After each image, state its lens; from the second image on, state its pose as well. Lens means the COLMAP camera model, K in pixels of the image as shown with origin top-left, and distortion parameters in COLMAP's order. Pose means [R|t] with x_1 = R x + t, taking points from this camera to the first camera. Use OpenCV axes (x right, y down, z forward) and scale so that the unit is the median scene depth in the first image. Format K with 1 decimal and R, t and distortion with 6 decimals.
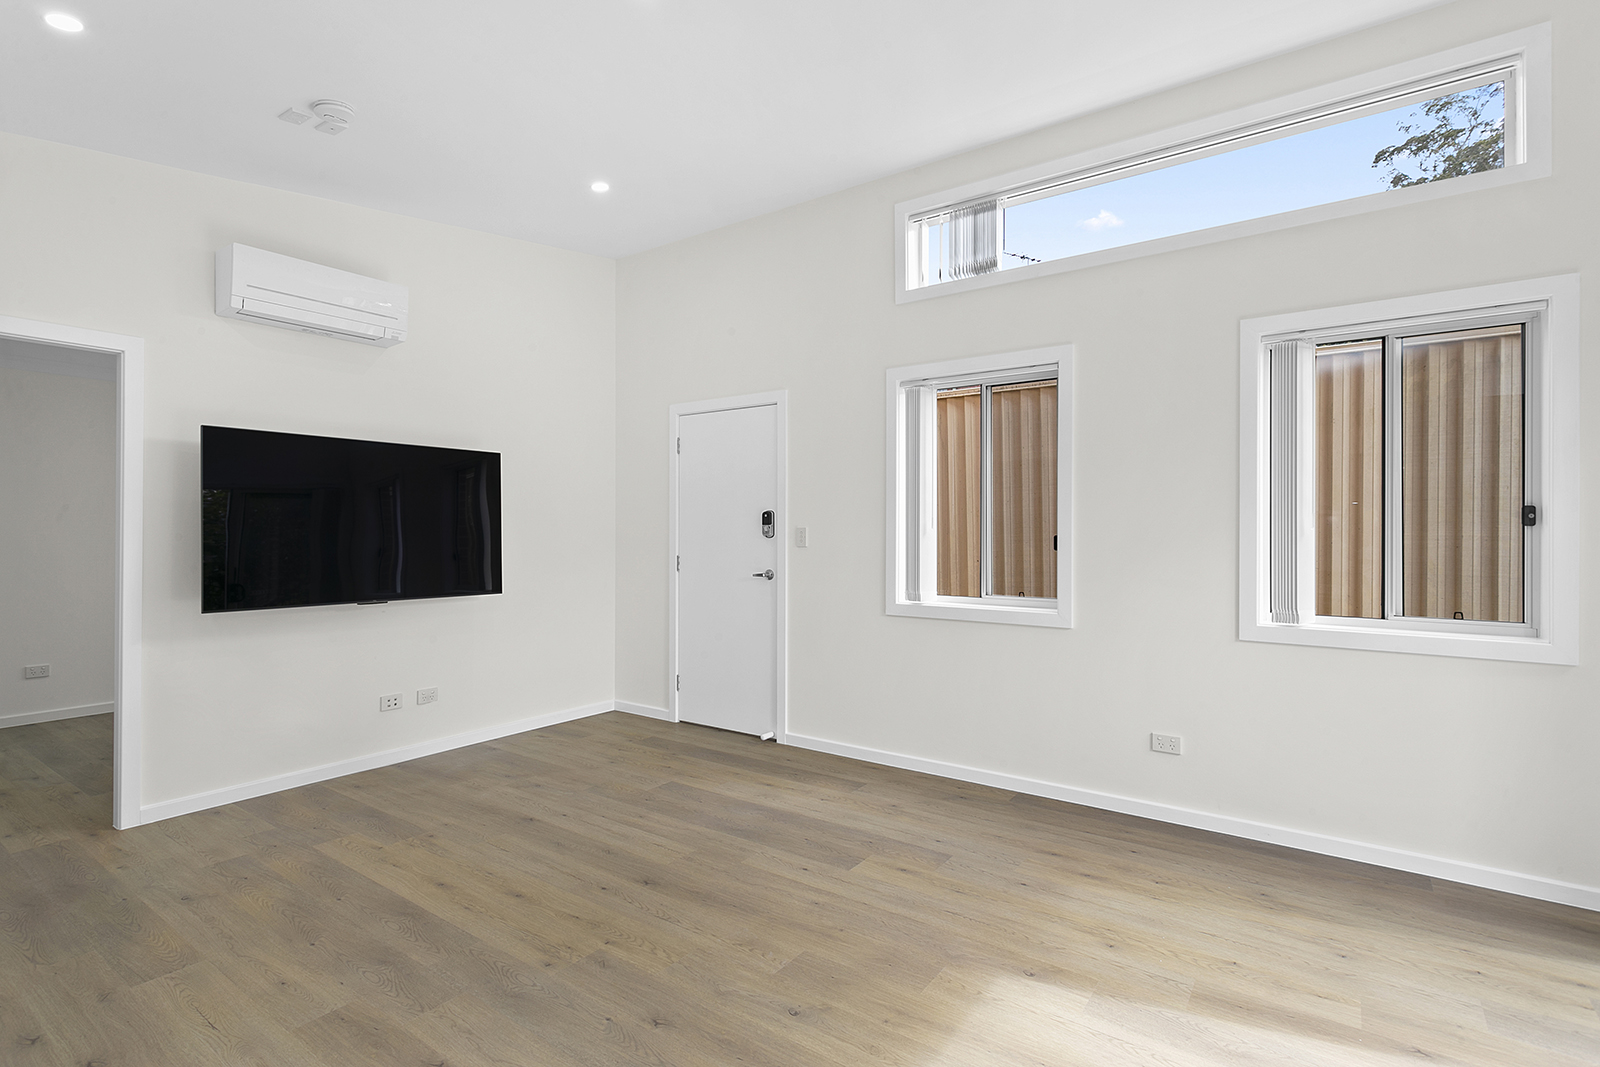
lens RADIAL K [[768.2, 0, 787.2], [0, 768.2, 529.9], [0, 0, 1]] dist [0.000562, 0.001908]
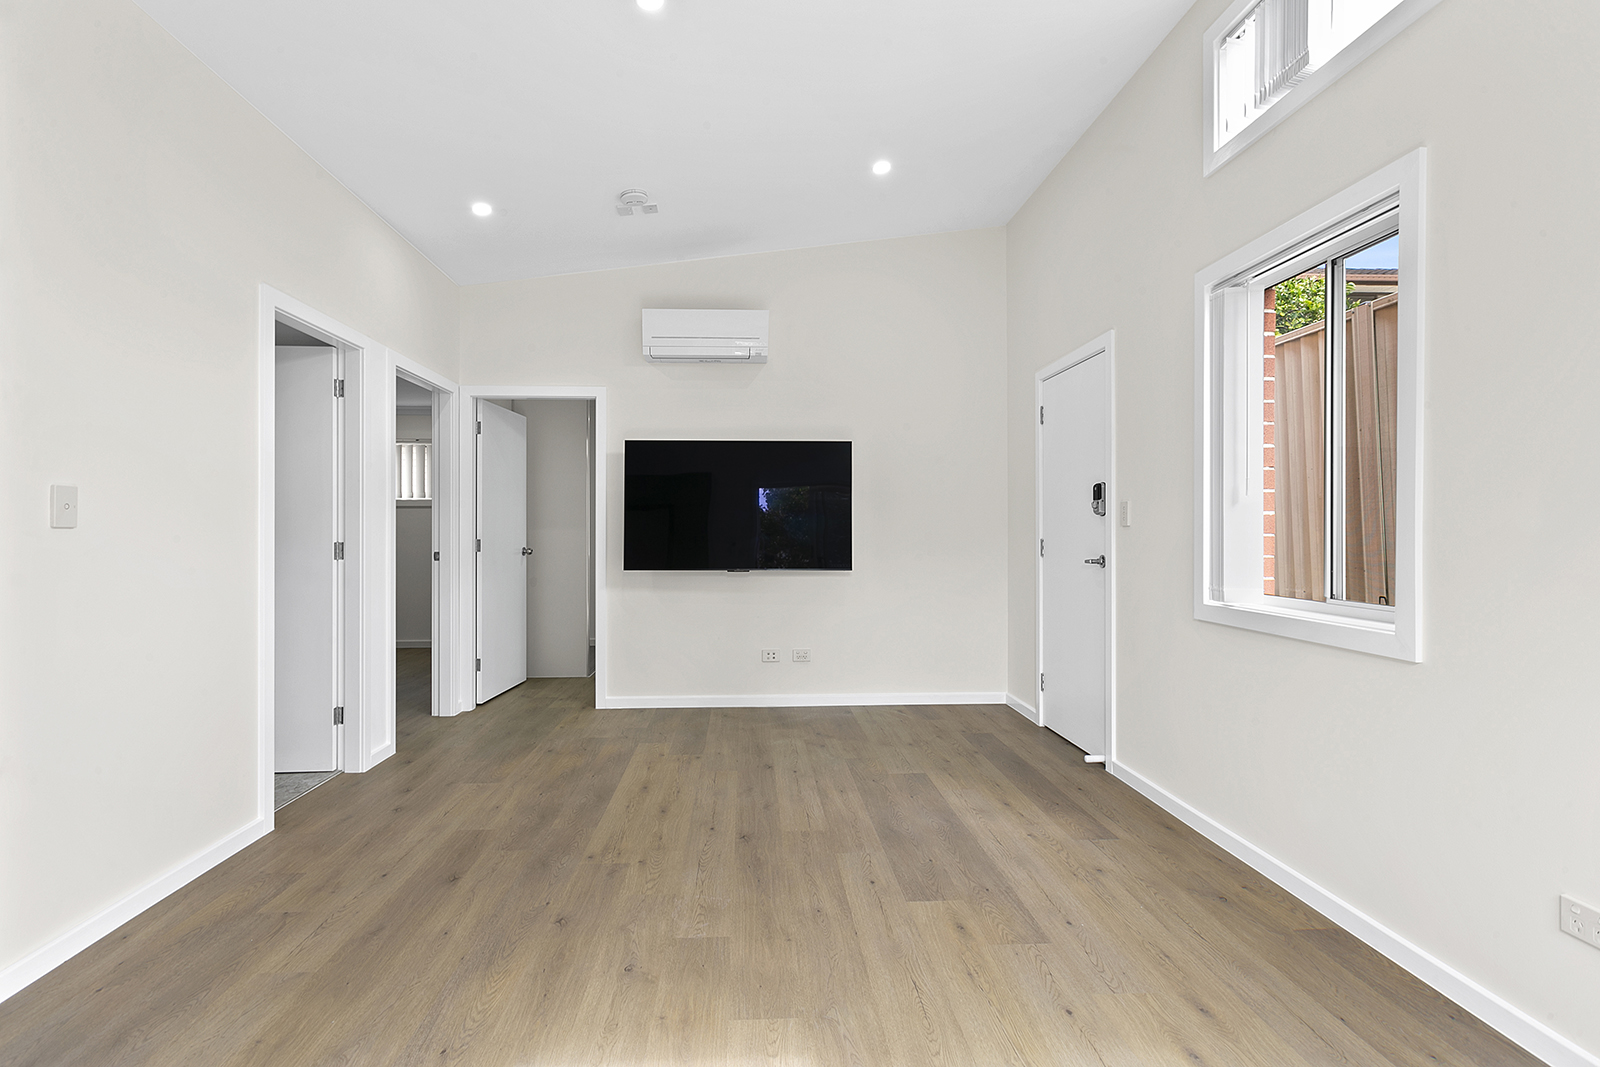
lens RADIAL K [[768.2, 0, 784.3], [0, 768.2, 536.4], [0, 0, 1]] dist [0.000562, 0.001908]
pose [[0.628867, 0.003895, -0.777503, 0.511834], [0.003353, 0.999965, 0.007722, 0.031204], [0.777506, -0.007463, 0.628832, 0.296901]]
